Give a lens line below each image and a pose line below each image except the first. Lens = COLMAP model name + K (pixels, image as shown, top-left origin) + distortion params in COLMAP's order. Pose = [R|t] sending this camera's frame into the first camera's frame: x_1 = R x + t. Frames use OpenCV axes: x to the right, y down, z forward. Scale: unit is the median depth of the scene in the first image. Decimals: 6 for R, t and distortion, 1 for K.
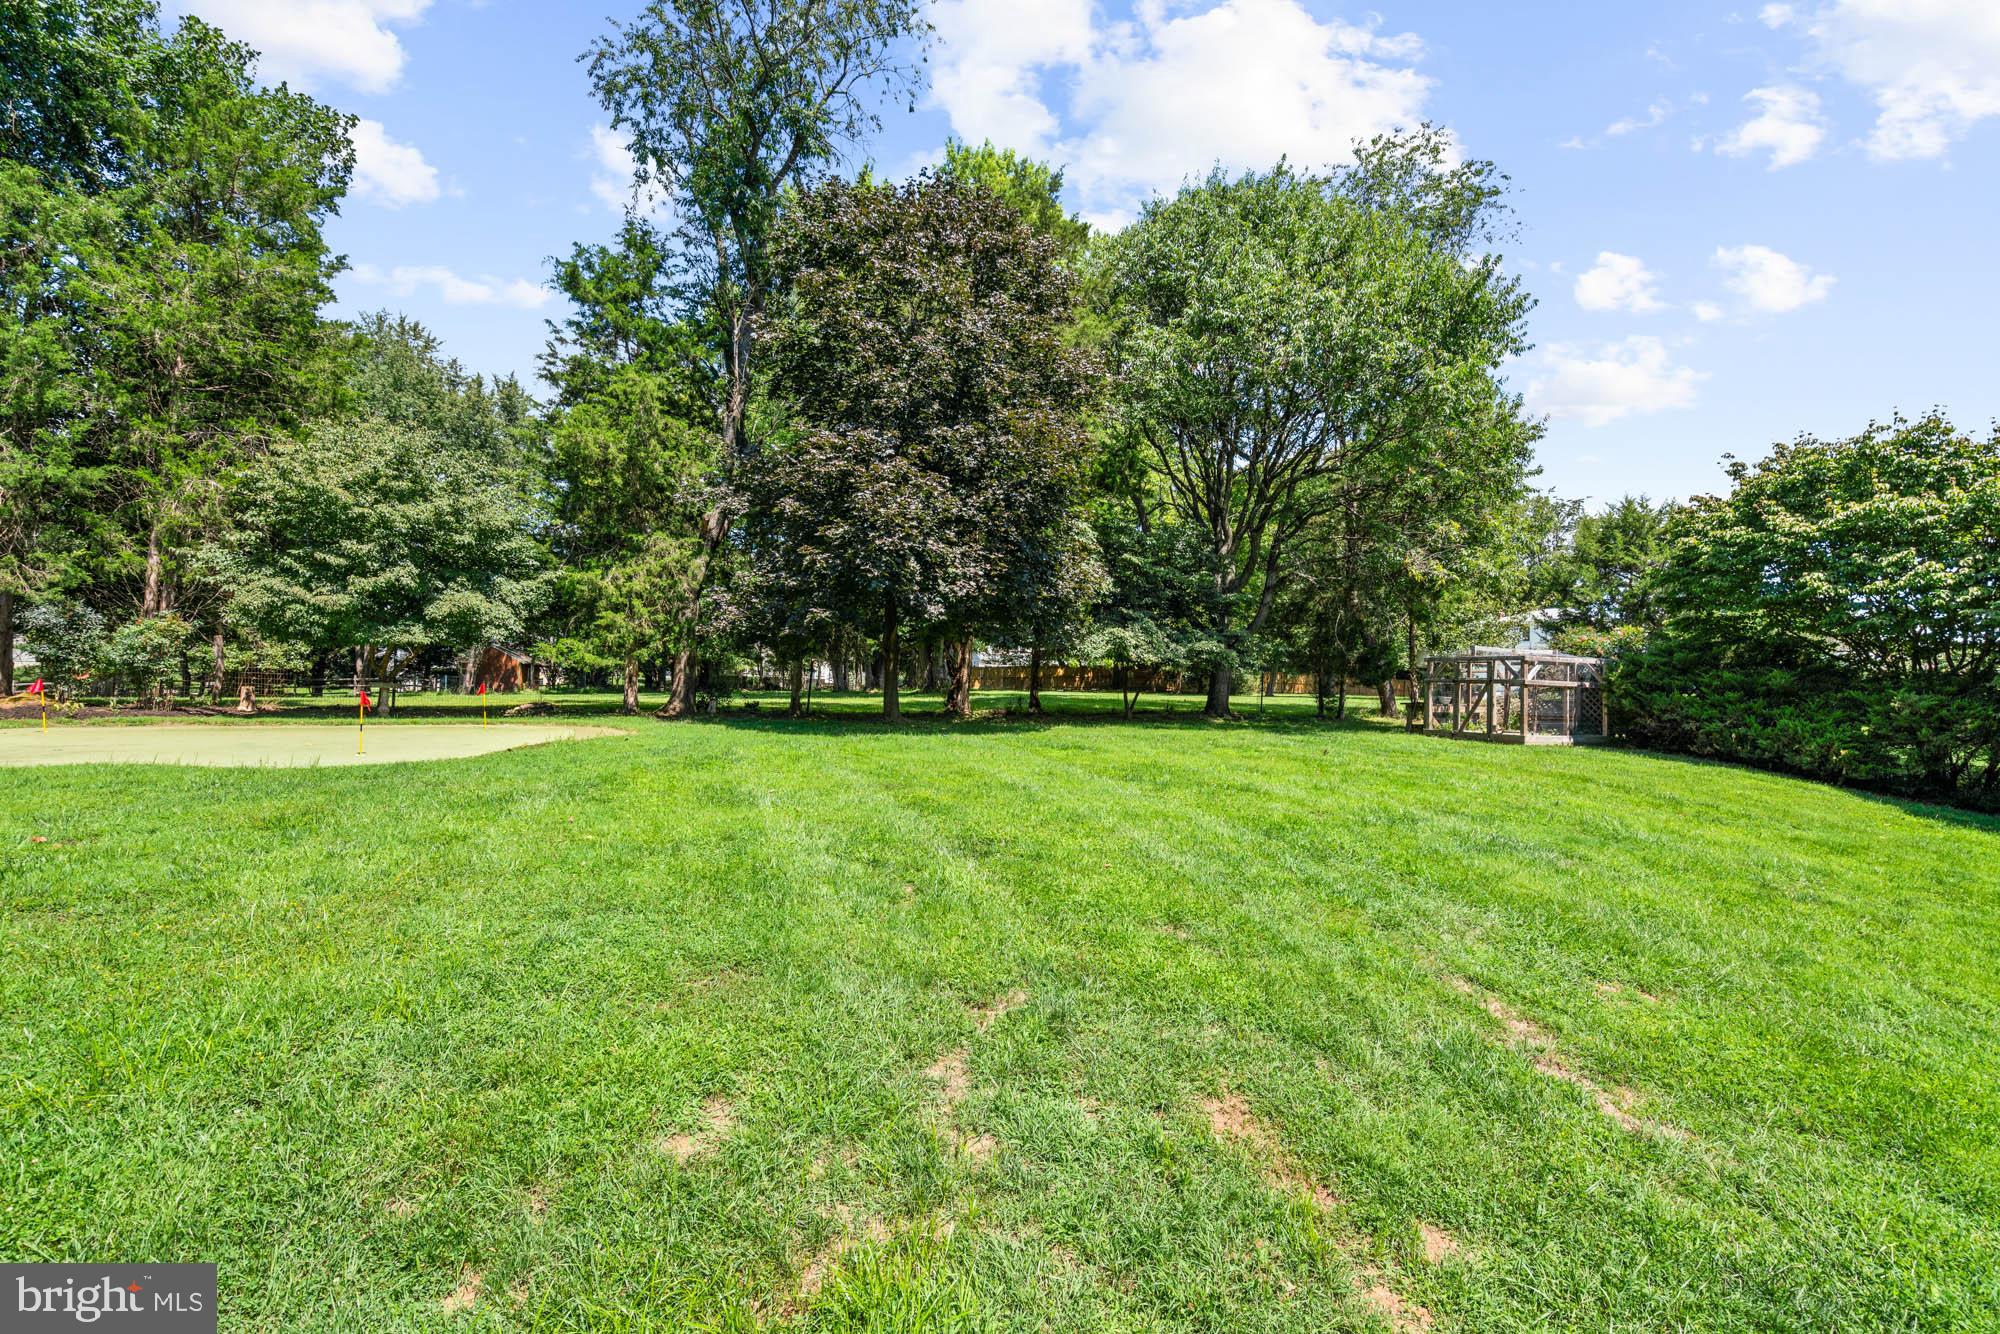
lens RADIAL K [[913.6, 0, 1011.9], [0, 913.6, 682.3], [0, 0, 1]] dist [-0.002093, 0.004602]
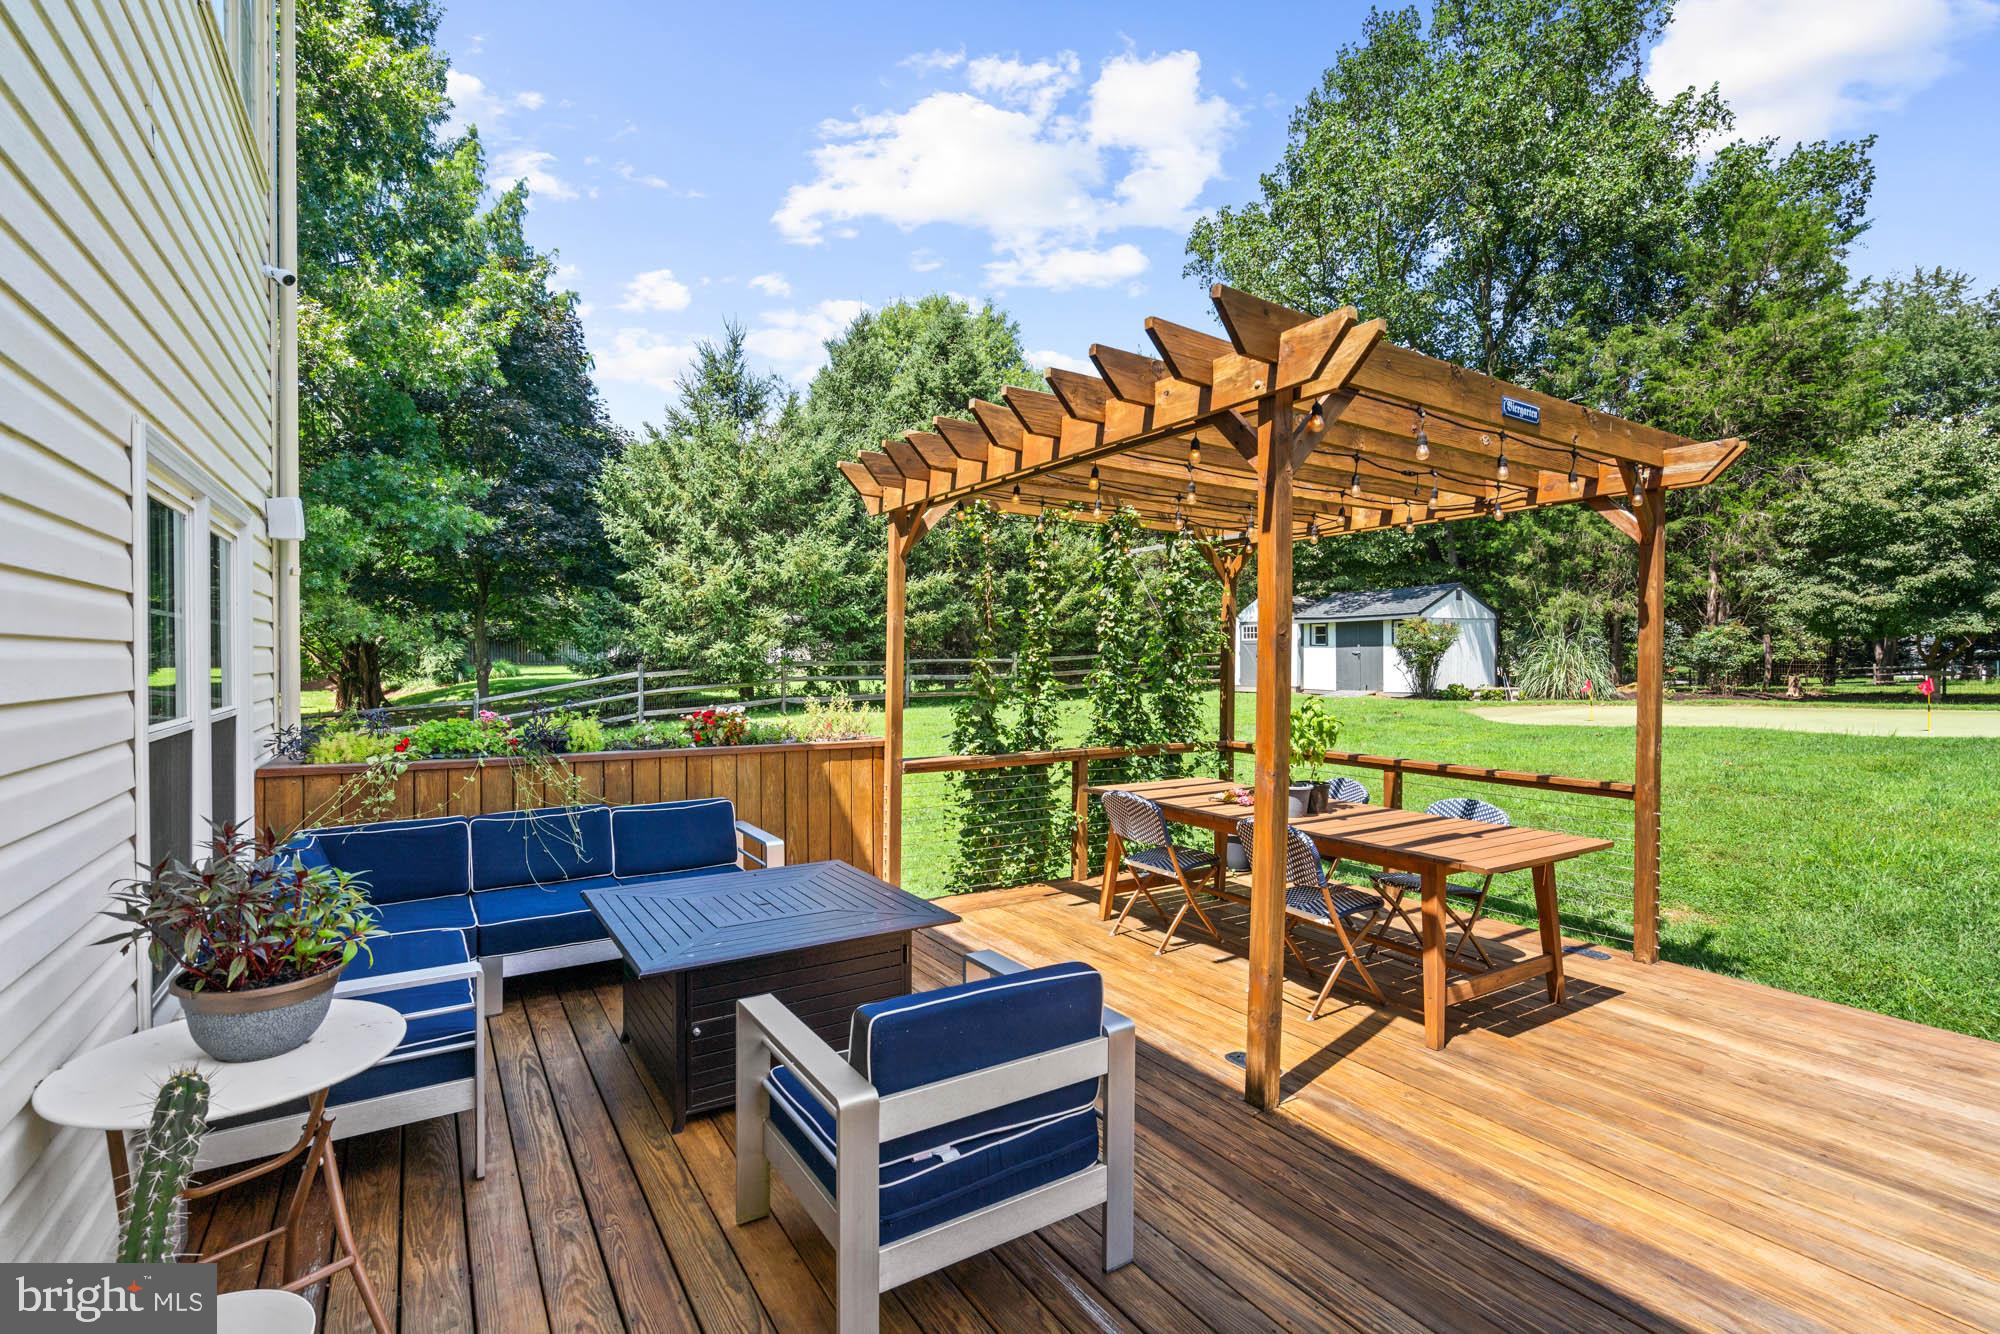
lens RADIAL K [[913.6, 0, 985.1], [0, 913.6, 675.6], [0, 0, 1]] dist [-0.002093, 0.004602]
pose [[0.208501, -0.013655, -0.977927, 0.121958], [0.018233, 0.999783, -0.010073, -0.003602], [0.977852, -0.015730, 0.208704, -0.293732]]
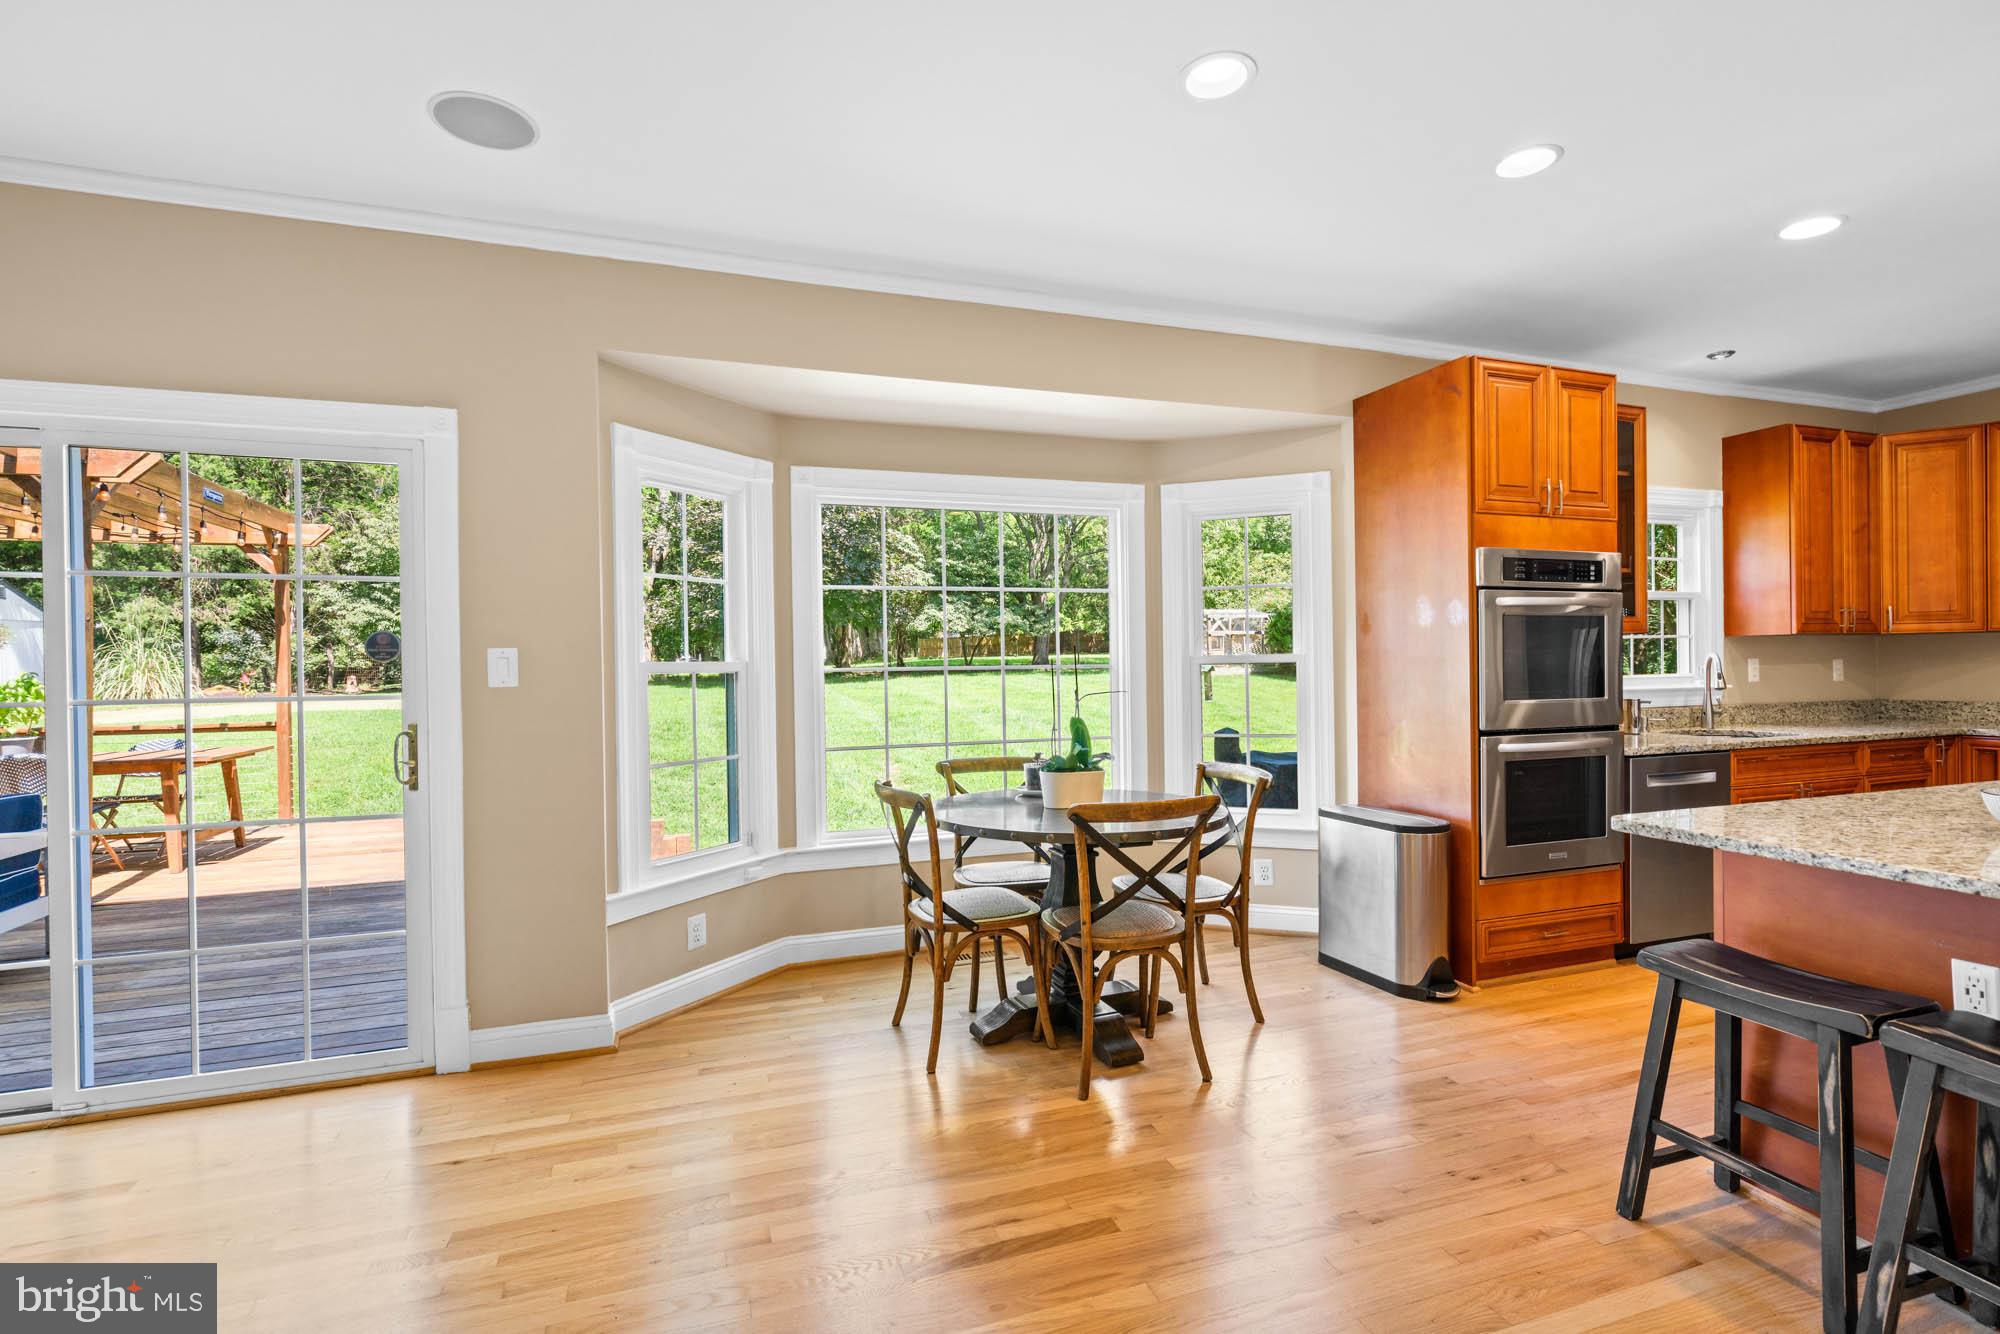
lens RADIAL K [[913.6, 0, 1005.8], [0, 913.6, 666.0], [0, 0, 1]] dist [-0.002093, 0.004602]
pose [[0.998758, -0.048528, -0.011319, 0.283201], [0.048733, 0.998638, 0.018611, 0.013904], [0.010401, -0.019139, 0.999763, -0.527015]]
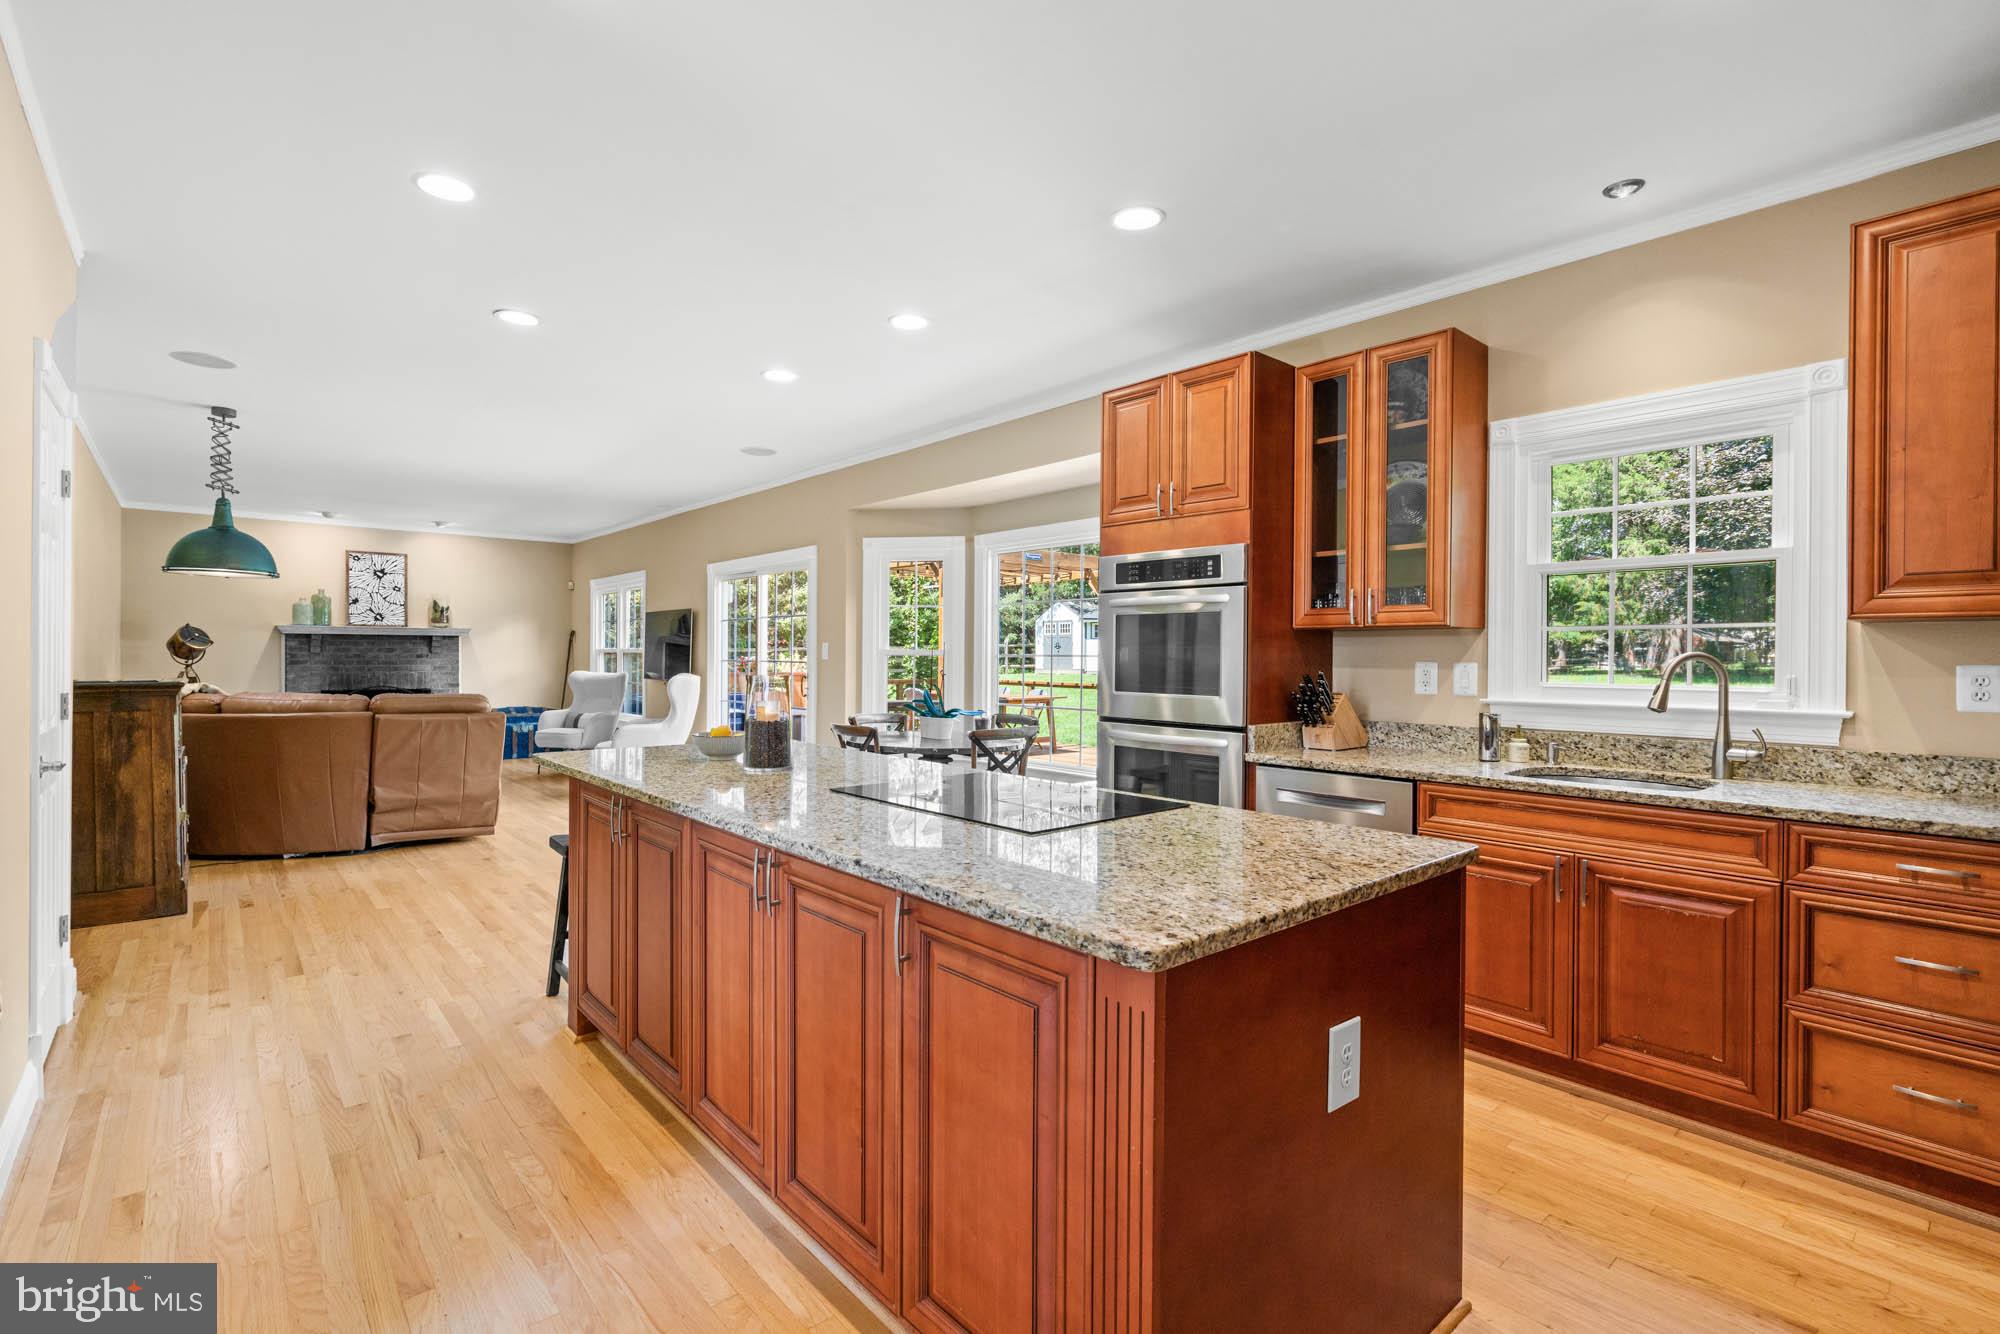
lens RADIAL K [[913.6, 0, 973.2], [0, 913.6, 655.1], [0, 0, 1]] dist [-0.002093, 0.004602]
pose [[0.344852, -0.032274, -0.938102, 0.629110], [0.021144, 0.999422, -0.026612, 0.028607], [0.938419, -0.010658, 0.345335, -0.424804]]
